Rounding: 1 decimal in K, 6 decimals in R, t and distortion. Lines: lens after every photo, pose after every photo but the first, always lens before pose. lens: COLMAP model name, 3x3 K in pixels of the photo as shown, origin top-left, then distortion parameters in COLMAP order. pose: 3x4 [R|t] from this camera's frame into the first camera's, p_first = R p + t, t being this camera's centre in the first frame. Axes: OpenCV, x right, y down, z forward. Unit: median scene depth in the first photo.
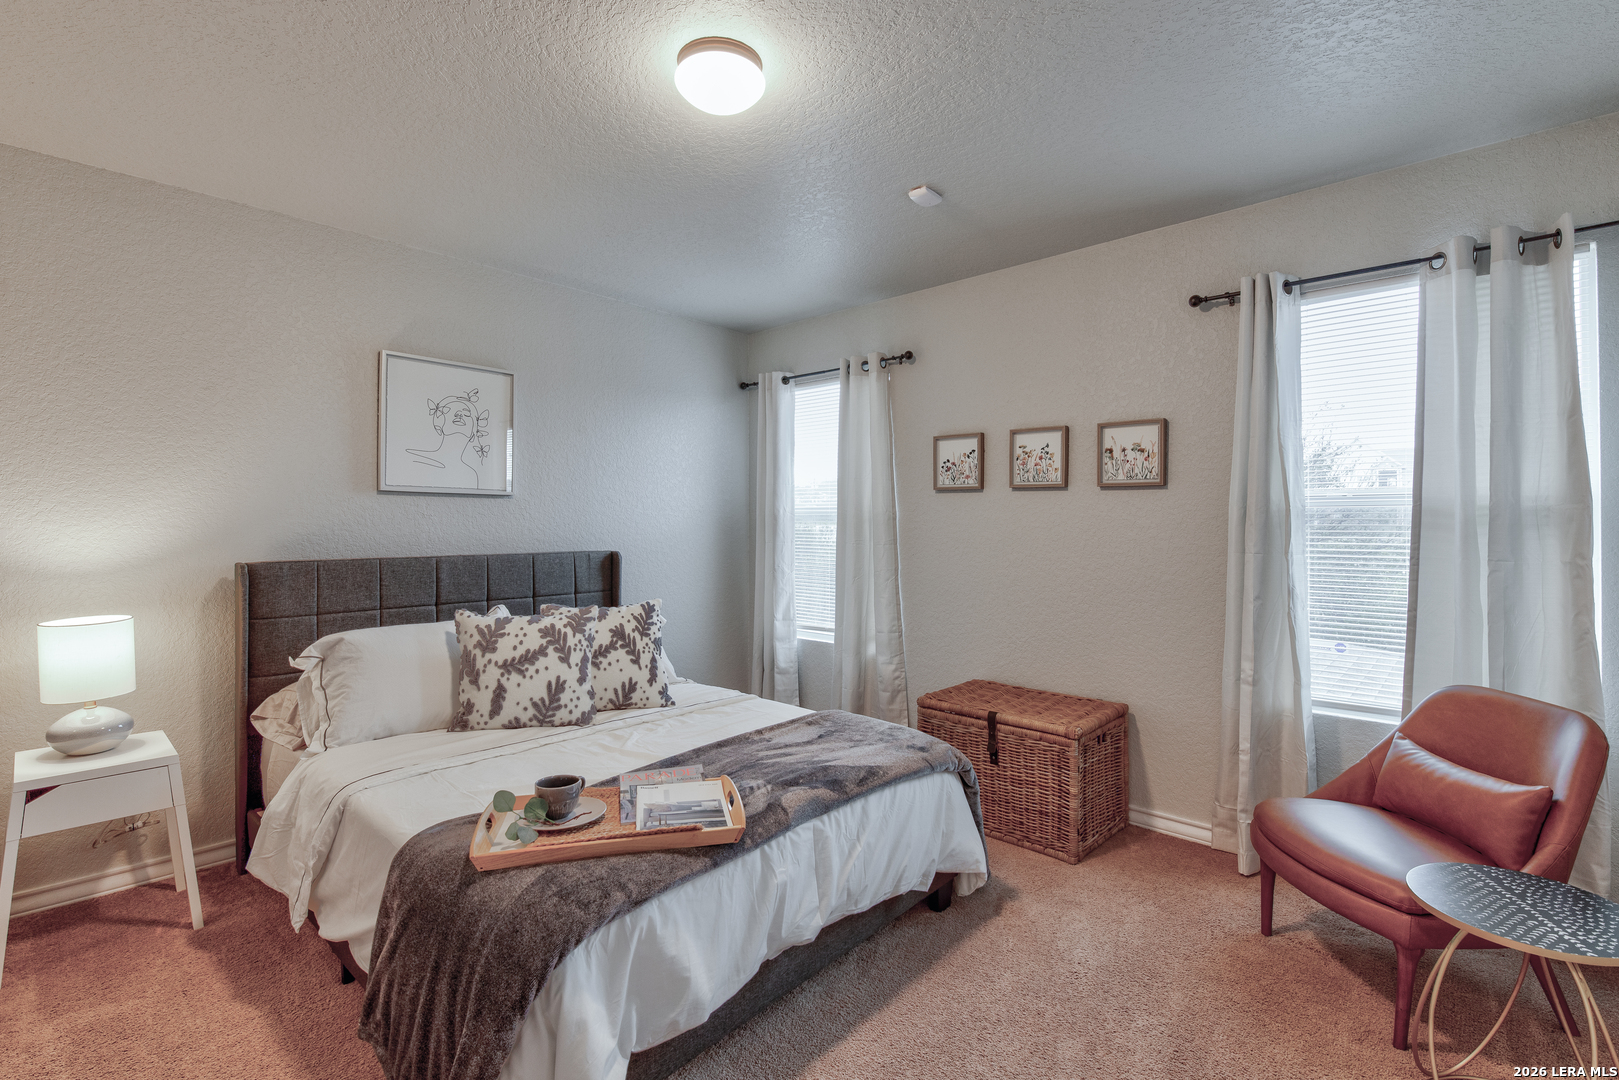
lens RADIAL K [[717.4, 0, 878.1], [0, 717.4, 535.7], [0, 0, 1]] dist [0.002070, -0.005237]
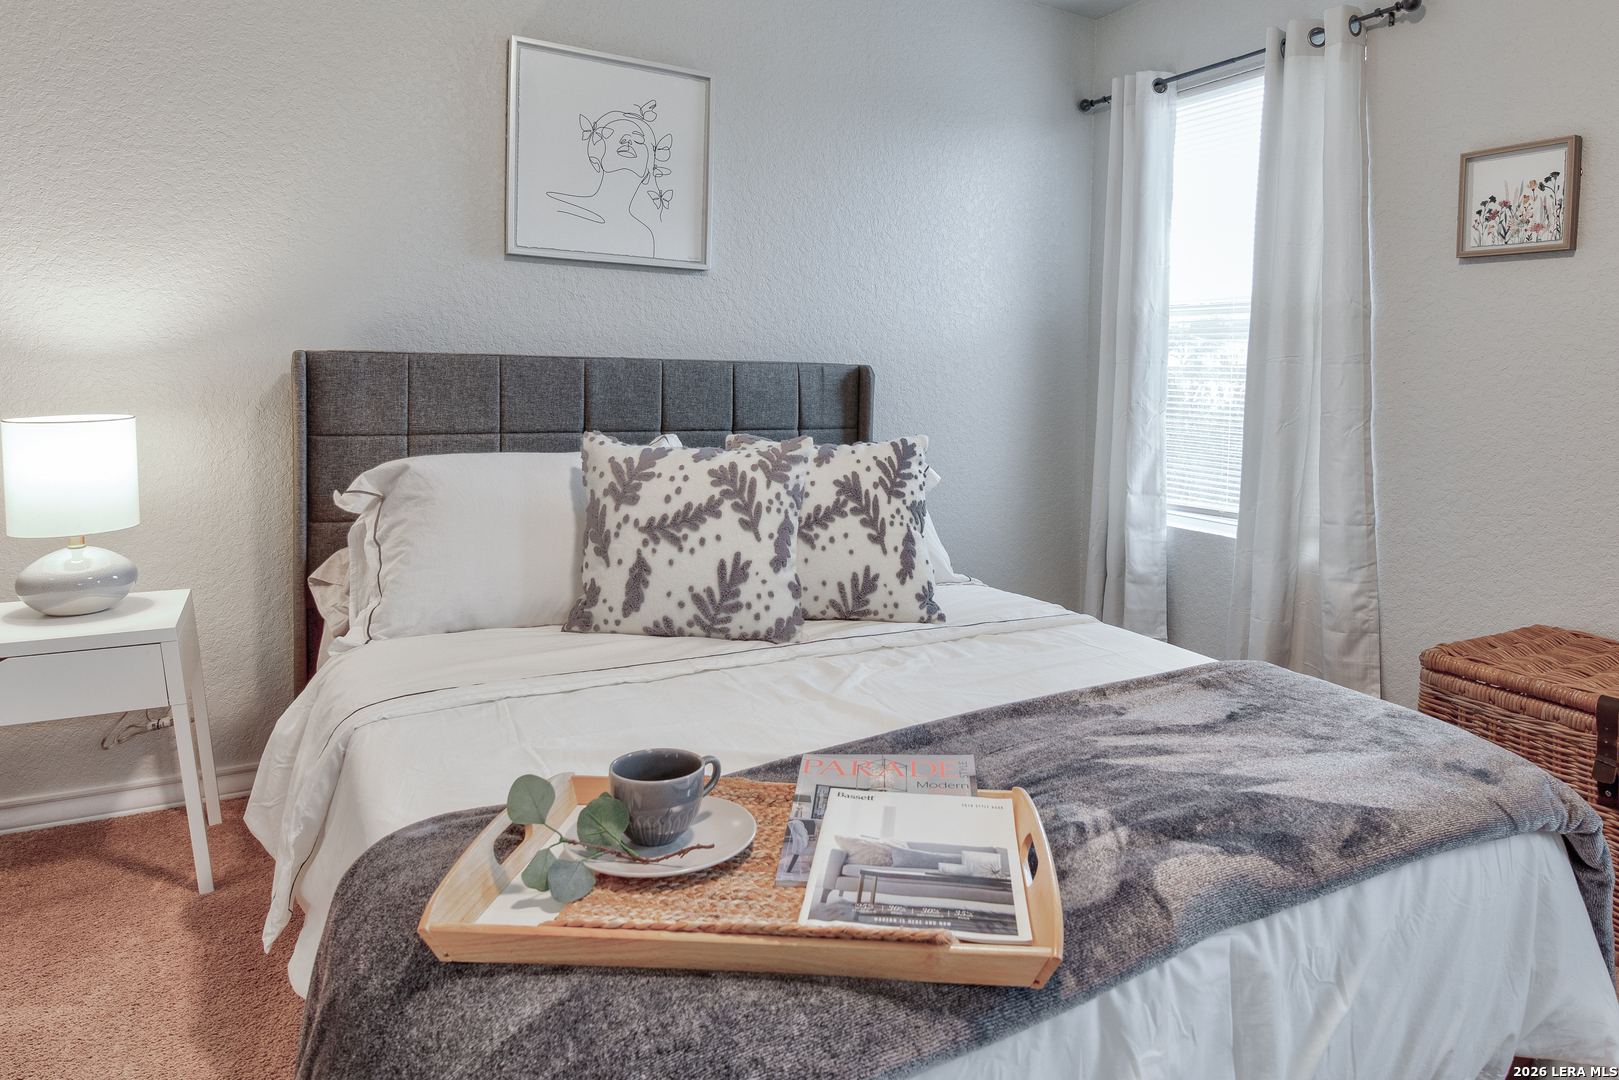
lens RADIAL K [[711.9, 0, 874.5], [0, 711.9, 538.3], [0, 0, 1]] dist [0.000557, 0.000196]
pose [[0.895492, 0.049485, -0.442317, -0.097971], [0.007053, 0.992097, 0.125271, 0.111594], [0.445021, -0.115299, 0.888067, 0.535305]]
